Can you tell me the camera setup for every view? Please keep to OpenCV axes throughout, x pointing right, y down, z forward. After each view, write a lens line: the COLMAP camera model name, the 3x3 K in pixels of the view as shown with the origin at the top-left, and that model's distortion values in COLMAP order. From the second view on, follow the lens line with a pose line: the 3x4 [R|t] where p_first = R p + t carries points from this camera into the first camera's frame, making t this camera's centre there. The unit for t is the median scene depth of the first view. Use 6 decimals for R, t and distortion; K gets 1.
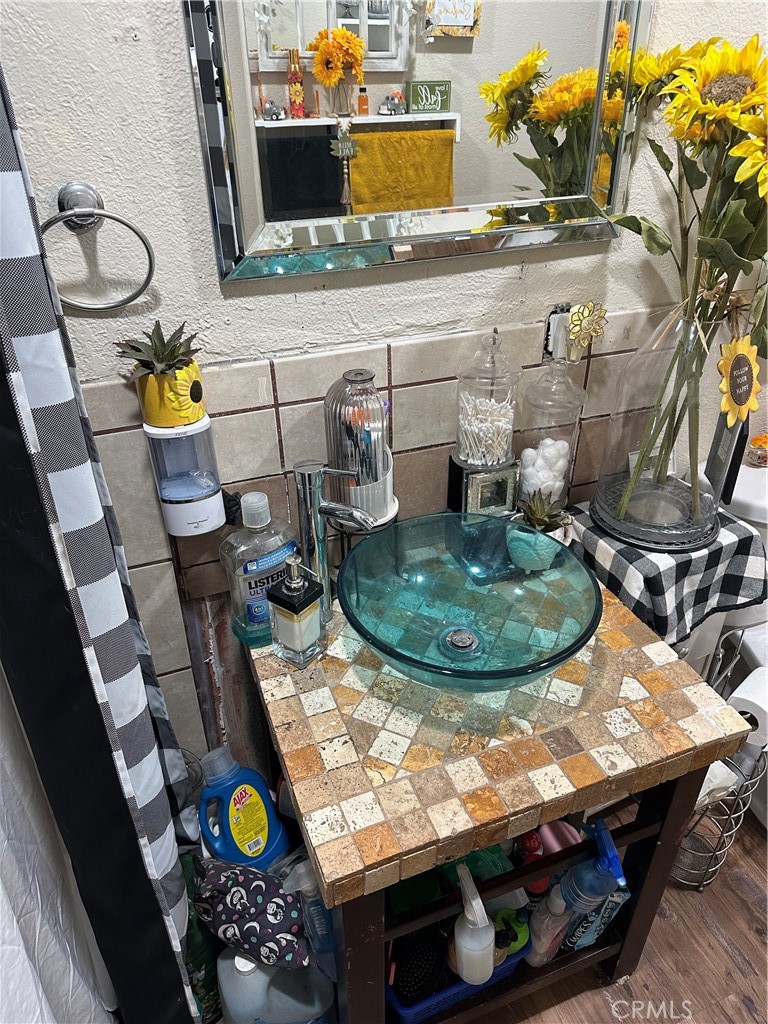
lens RADIAL K [[717.6, 0, 384.0], [0, 717.6, 512.0], [0, 0, 1]] dist [0.001382, -0.003158]
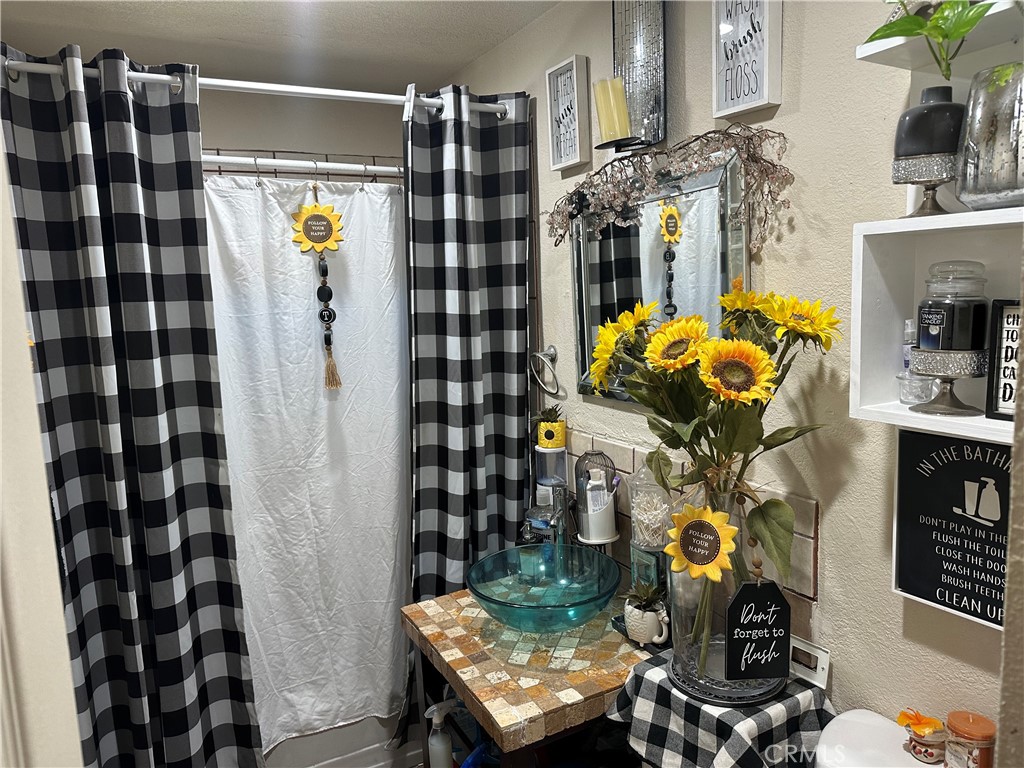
lens RADIAL K [[717.6, 0, 495.8], [0, 717.6, 381.3], [0, 0, 1]] dist [0.001382, -0.003158]
pose [[0.099033, 0.135248, -0.985850, 1.808259], [-0.503607, 0.861286, 0.067569, -0.364009], [0.858238, 0.489790, 0.153407, 0.461458]]
